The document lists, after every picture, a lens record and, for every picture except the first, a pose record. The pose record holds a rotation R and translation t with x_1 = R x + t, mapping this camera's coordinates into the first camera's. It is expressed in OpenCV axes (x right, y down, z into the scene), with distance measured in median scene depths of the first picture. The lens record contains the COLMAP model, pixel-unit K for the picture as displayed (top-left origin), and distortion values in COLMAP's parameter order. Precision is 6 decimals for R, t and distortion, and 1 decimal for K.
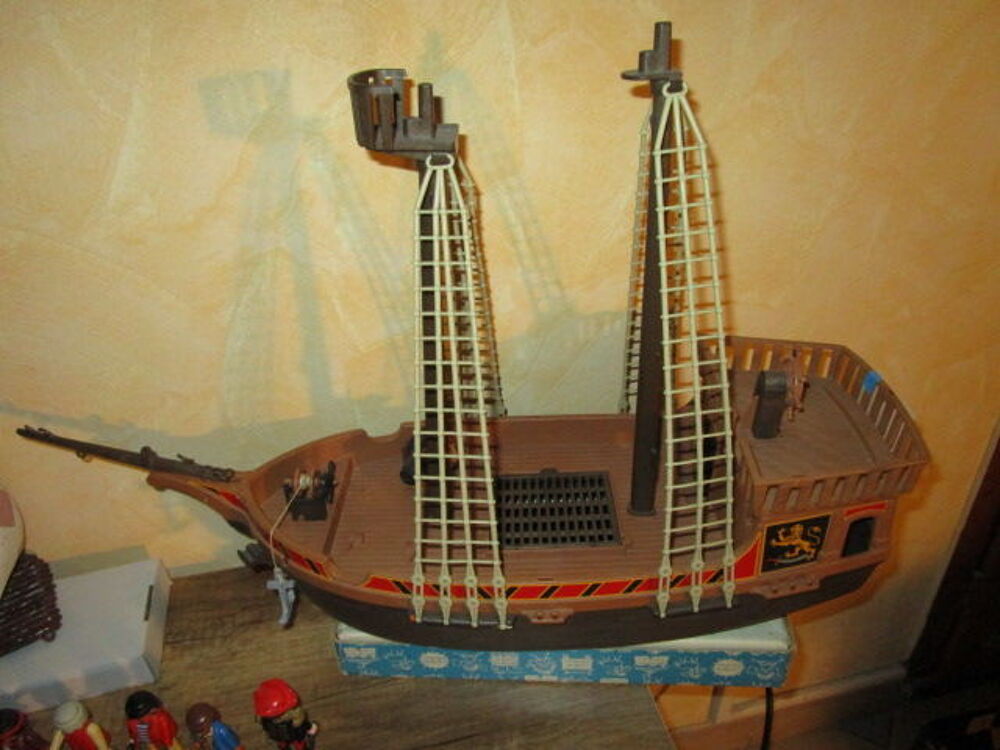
lens RADIAL K [[715.1, 0, 500.0], [0, 715.1, 375.0], [0, 0, 1]] dist [-0.022368, -0.001562]
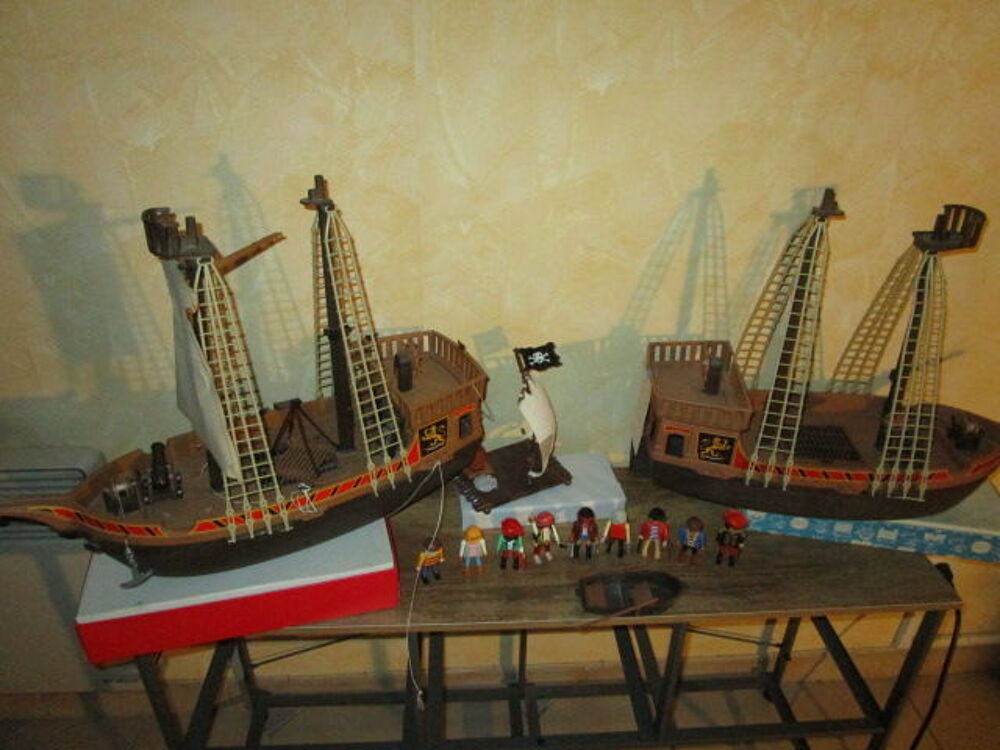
lens RADIAL K [[739.1, 0, 500.0], [0, 739.1, 375.0], [0, 0, 1]] dist [-0.003888, -0.001967]
pose [[0.989215, 0.117542, -0.087393, -0.725118], [-0.118850, 0.992863, -0.009902, 0.154022], [0.085605, 0.020182, 0.996125, -0.888169]]
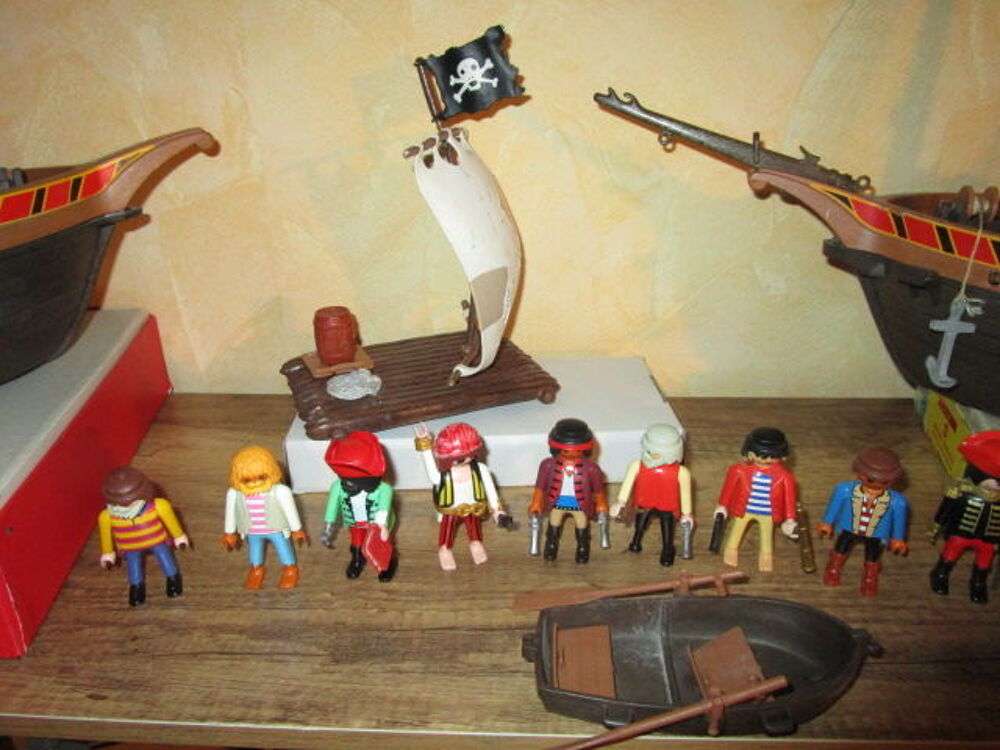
lens RADIAL K [[715.1, 0, 500.0], [0, 715.1, 375.0], [0, 0, 1]] dist [-0.022368, -0.001562]
pose [[0.973078, 0.127144, -0.192232, -0.582506], [-0.149772, 0.982791, -0.108120, 0.468881], [0.175177, 0.134001, 0.975375, 0.263100]]
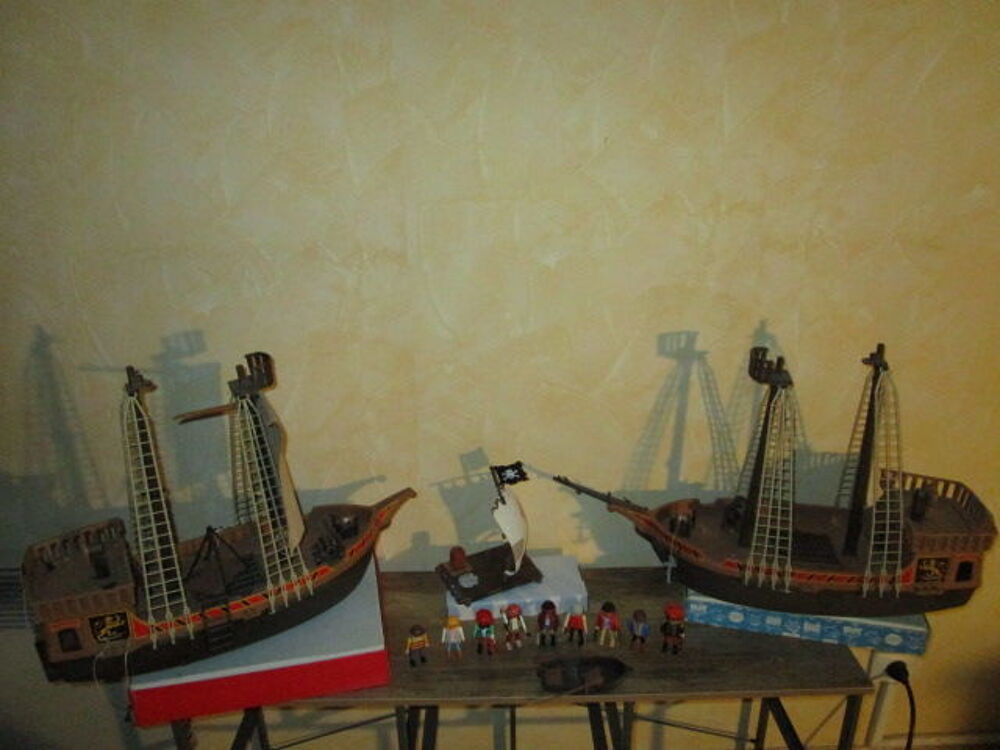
lens RADIAL K [[735.5, 0, 500.0], [0, 735.5, 375.0], [0, 0, 1]] dist [0.001633, 0.006486]
pose [[0.983192, 0.093226, -0.156980, -0.503715], [-0.116625, 0.982218, -0.147129, 0.118735], [0.140473, 0.162964, 0.976581, -1.278299]]
